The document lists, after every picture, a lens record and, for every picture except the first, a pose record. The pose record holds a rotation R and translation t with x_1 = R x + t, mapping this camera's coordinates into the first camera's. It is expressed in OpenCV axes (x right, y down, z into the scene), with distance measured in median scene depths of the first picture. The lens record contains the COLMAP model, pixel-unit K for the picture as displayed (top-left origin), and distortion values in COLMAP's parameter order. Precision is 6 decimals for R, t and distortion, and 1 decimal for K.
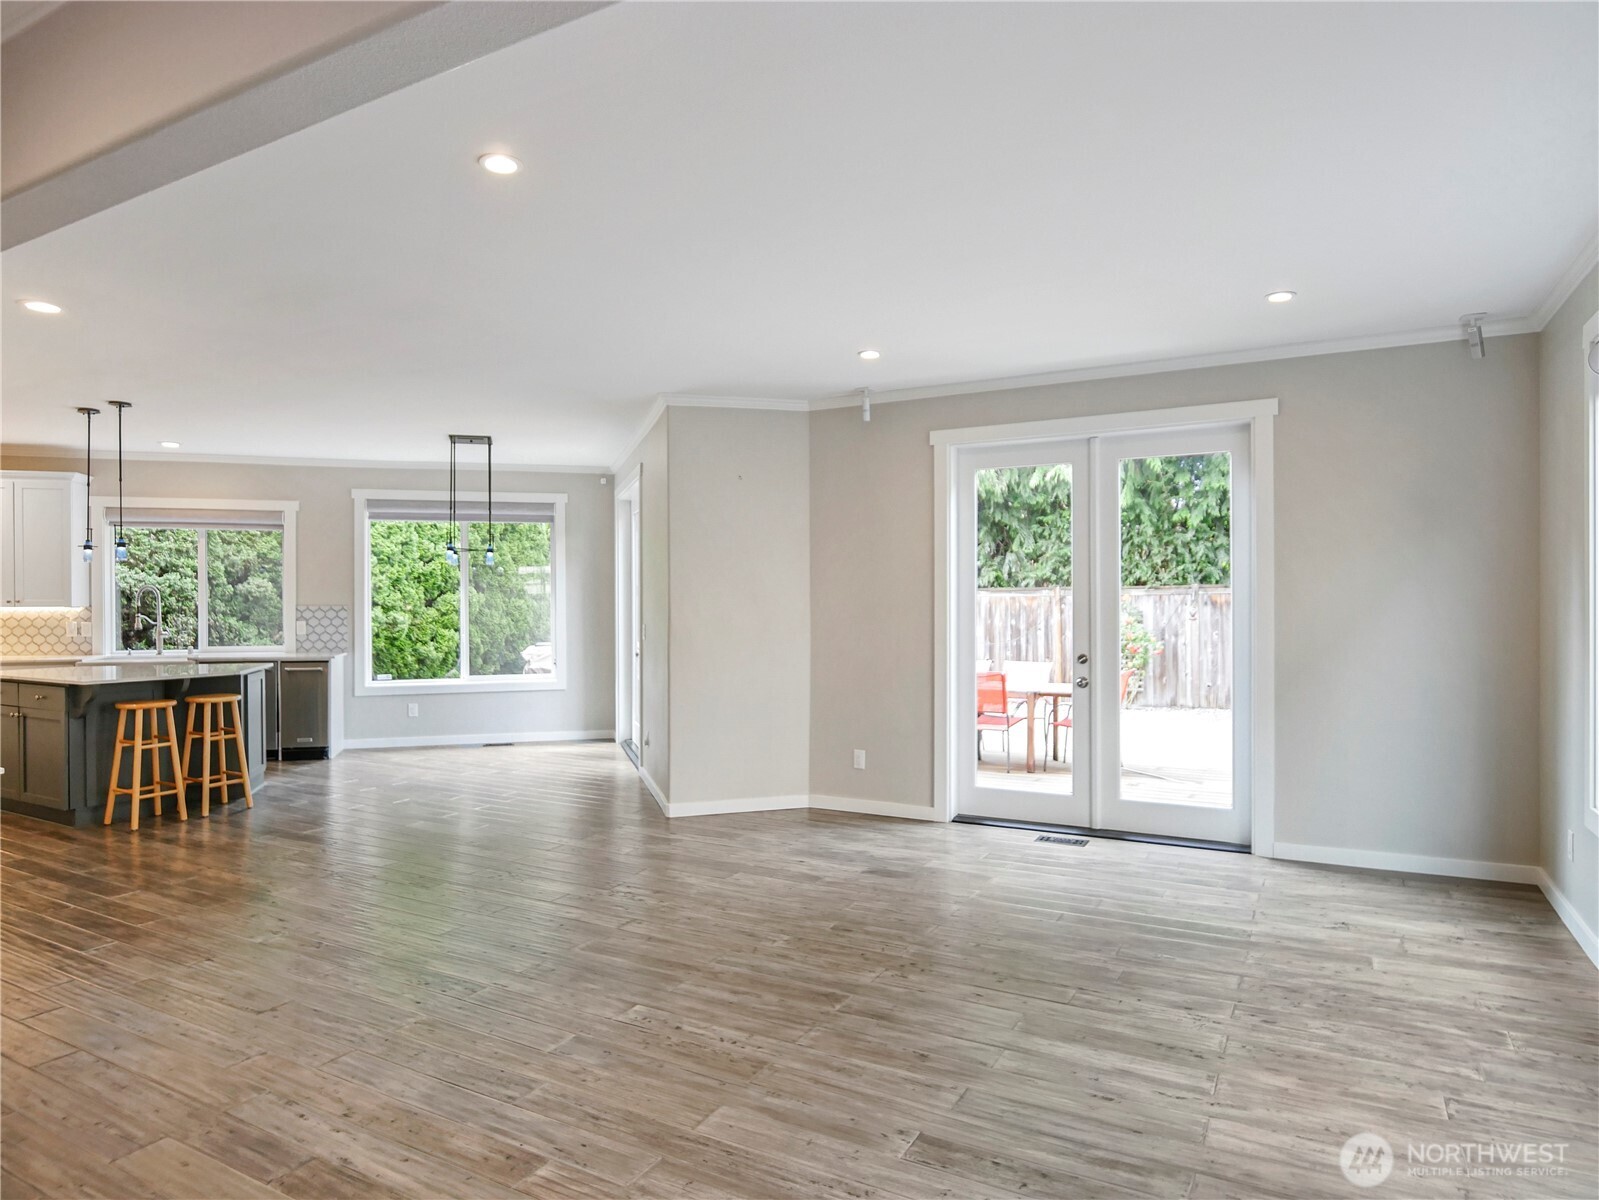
lens RADIAL K [[971.5, 0, 801.1], [0, 971.5, 608.3], [0, 0, 1]] dist [-0.006159, -0.001149]
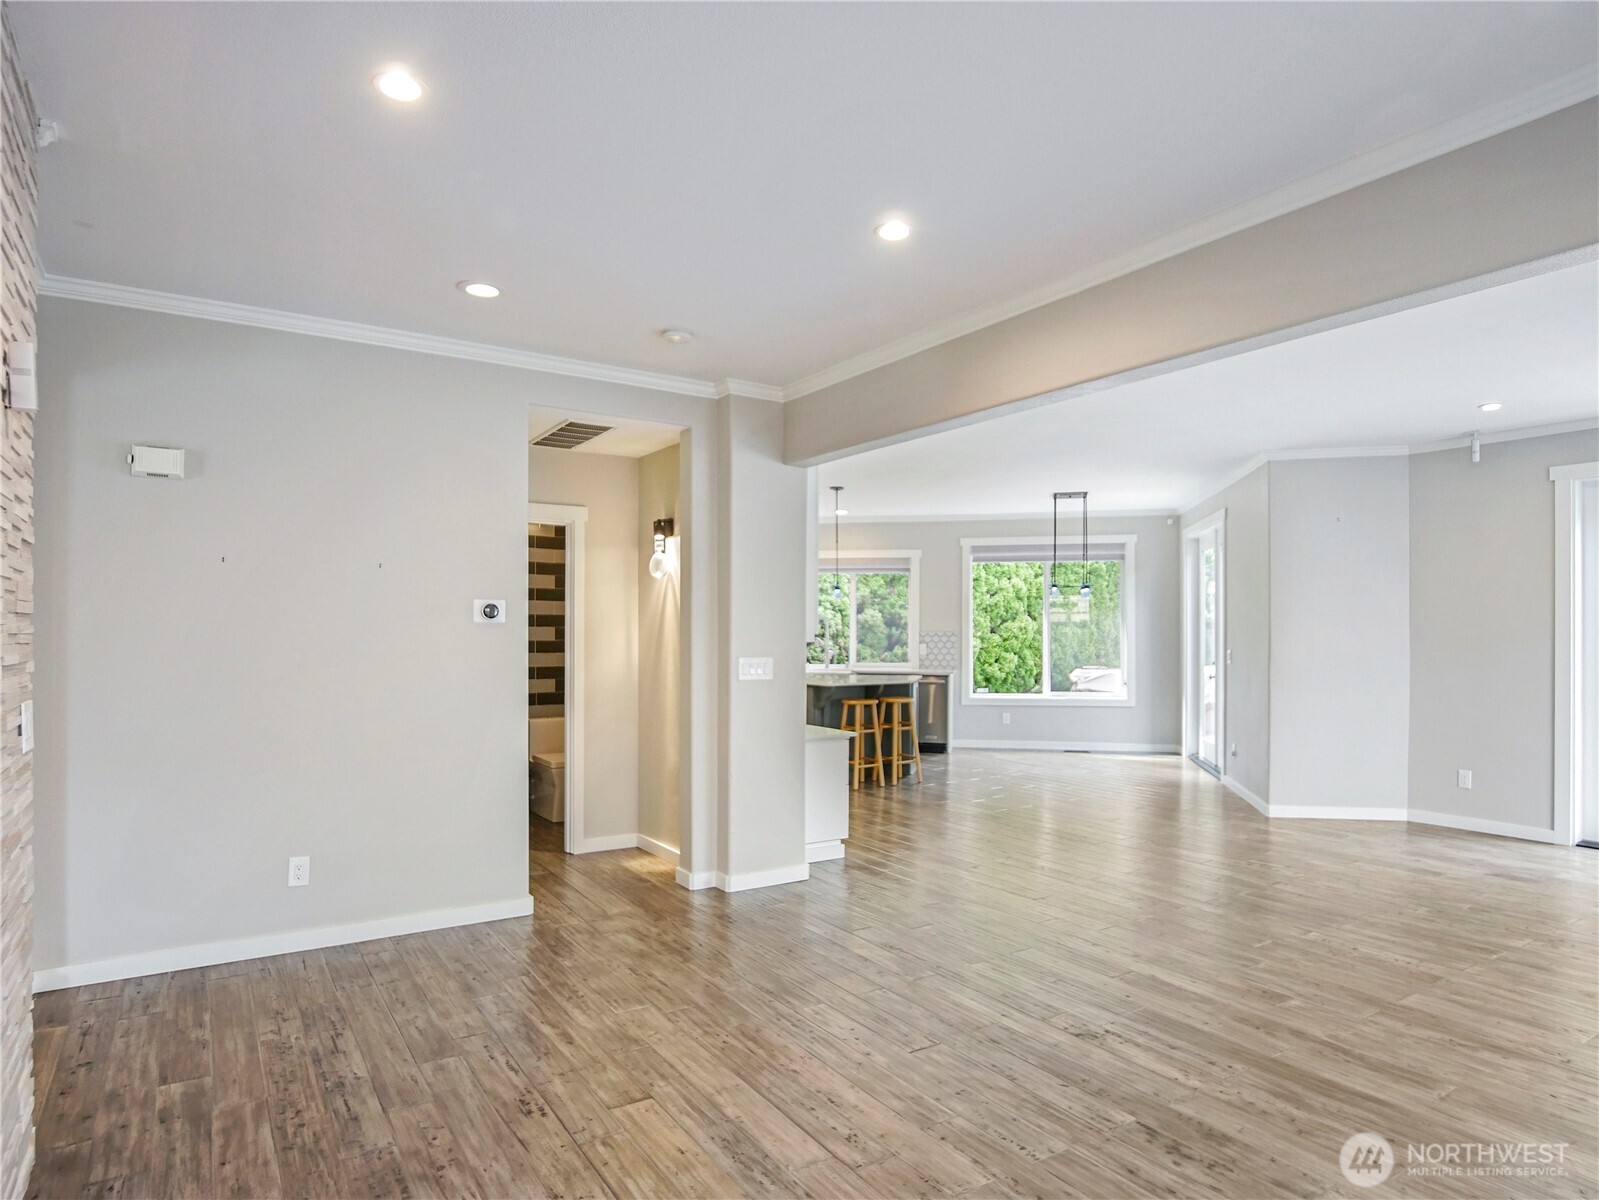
lens RADIAL K [[959.2, 0, 803.3], [0, 959.2, 626.6], [0, 0, 1]] dist [-0.011860, 0.001028]
pose [[0.883269, 0.002643, -0.468859, -0.063901], [-0.006857, 0.999950, -0.007282, 0.000642], [0.468817, 0.009647, 0.883243, -0.183801]]
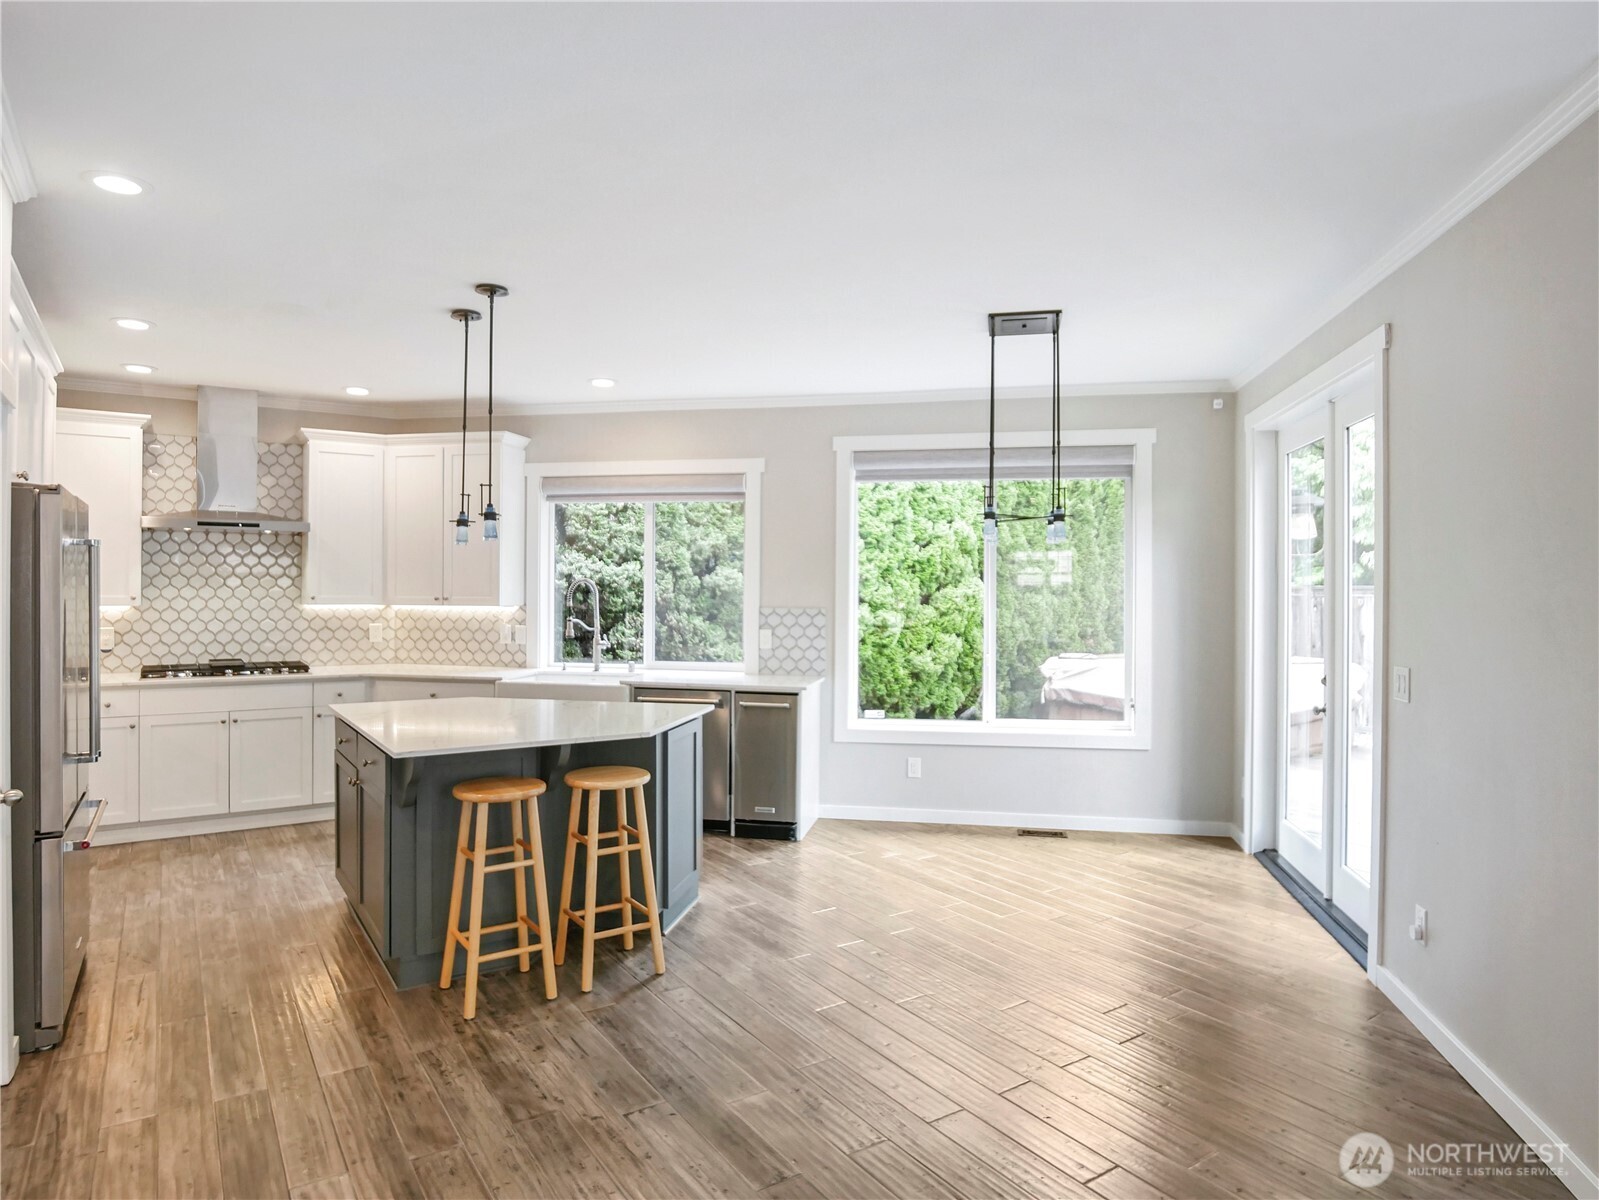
lens RADIAL K [[980.2, 0, 796.3], [0, 980.2, 588.6], [0, 0, 1]] dist [-0.025274, 0.003092]
pose [[0.888824, 0.007292, -0.458191, -0.171075], [-0.010791, 0.999929, -0.005020, -0.013009], [0.458122, 0.009406, 0.888840, 0.379147]]
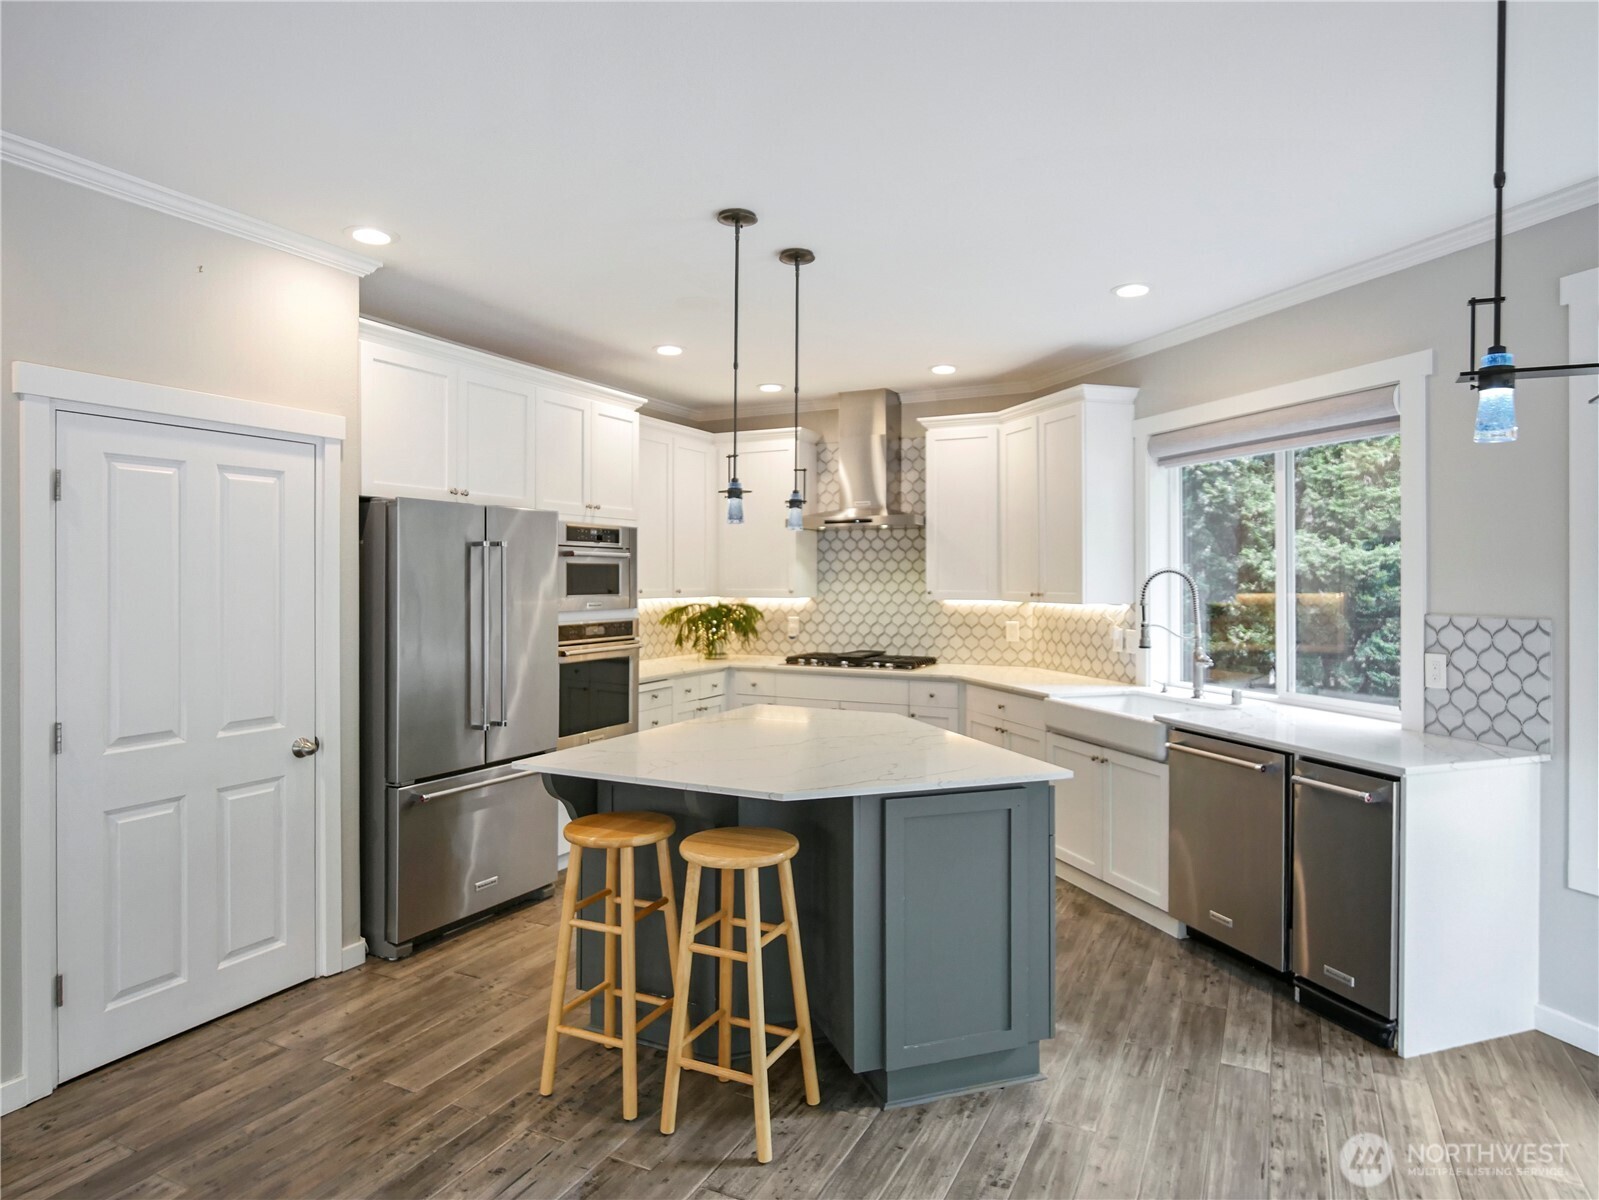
lens RADIAL K [[957.8, 0, 797.6], [0, 957.8, 577.0], [0, 0, 1]] dist [-0.006103, -0.000301]
pose [[0.044181, -0.000652, -0.999023, -0.141135], [-0.007866, 0.999969, -0.001000, -0.015461], [0.998993, 0.007903, 0.044174, 0.721932]]
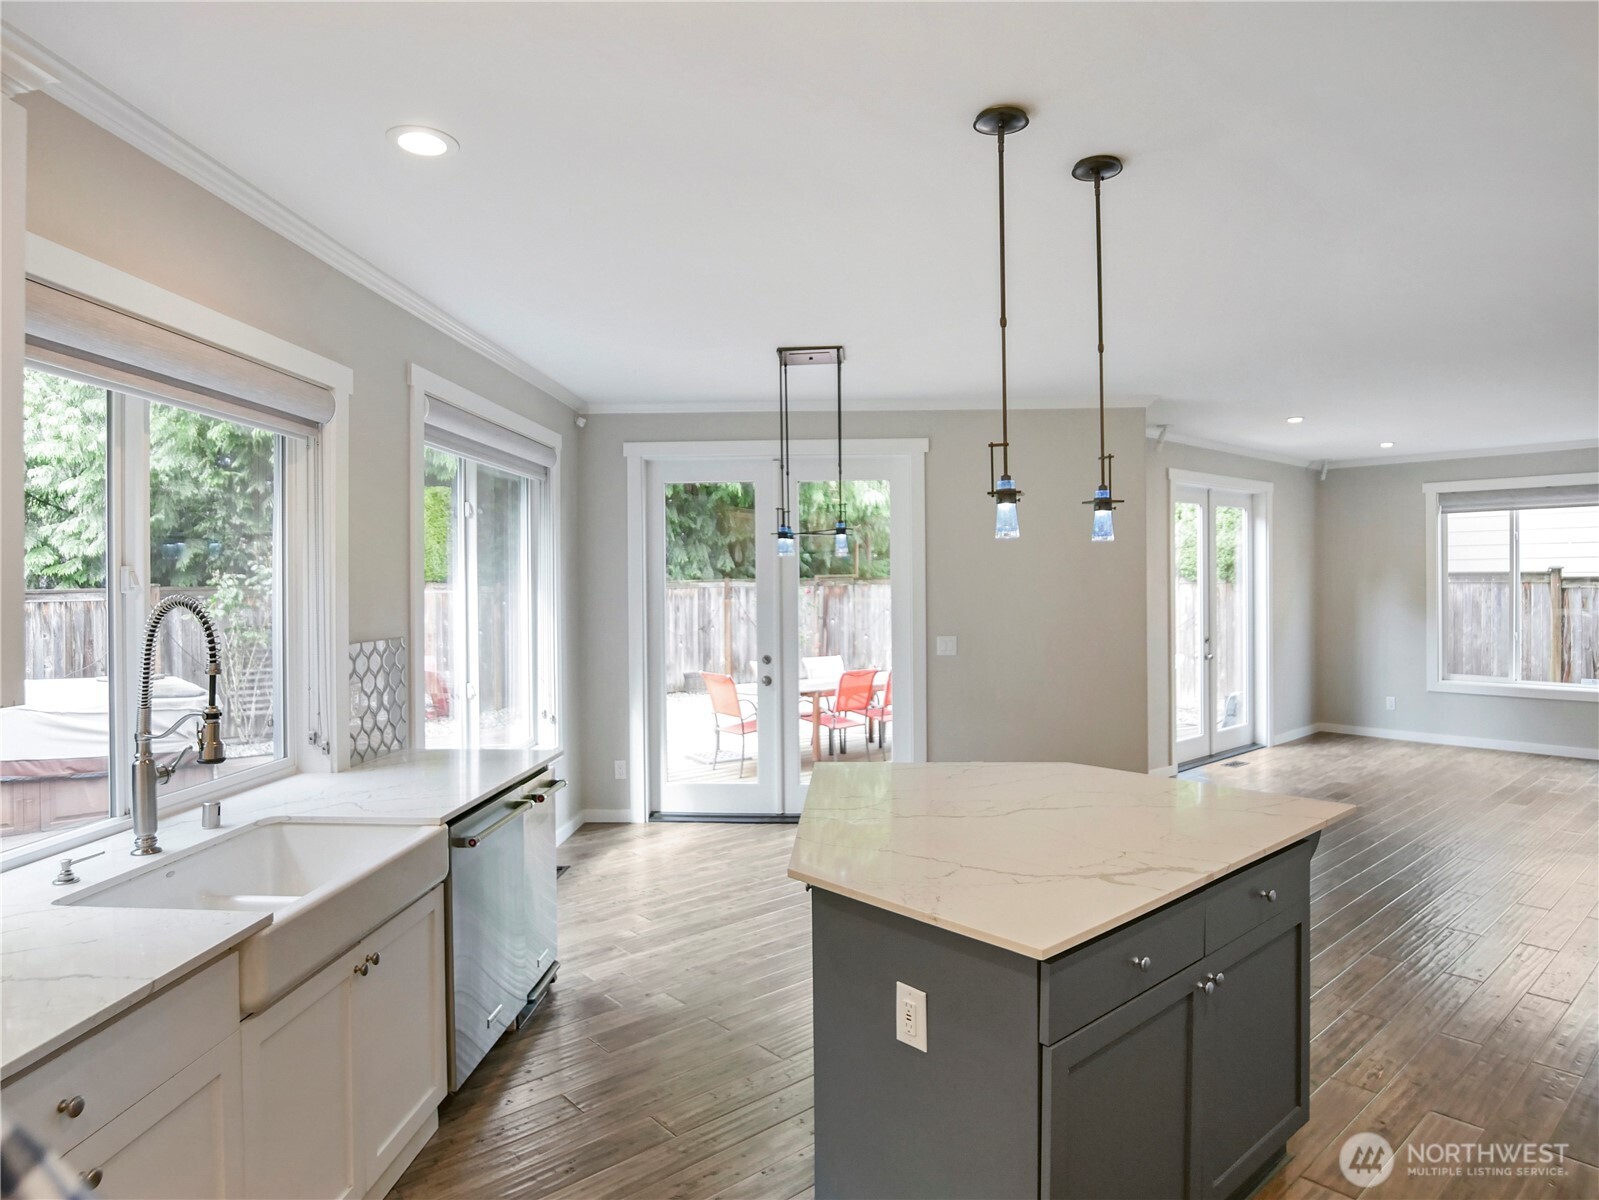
lens RADIAL K [[980.2, 0, 796.3], [0, 980.2, 588.6], [0, 0, 1]] dist [-0.025274, 0.003092]
pose [[0.309129, 0.000954, 0.951019, -0.824899], [0.014541, 0.999878, -0.005729, -0.019367], [-0.950909, 0.015600, 0.309078, 0.711421]]
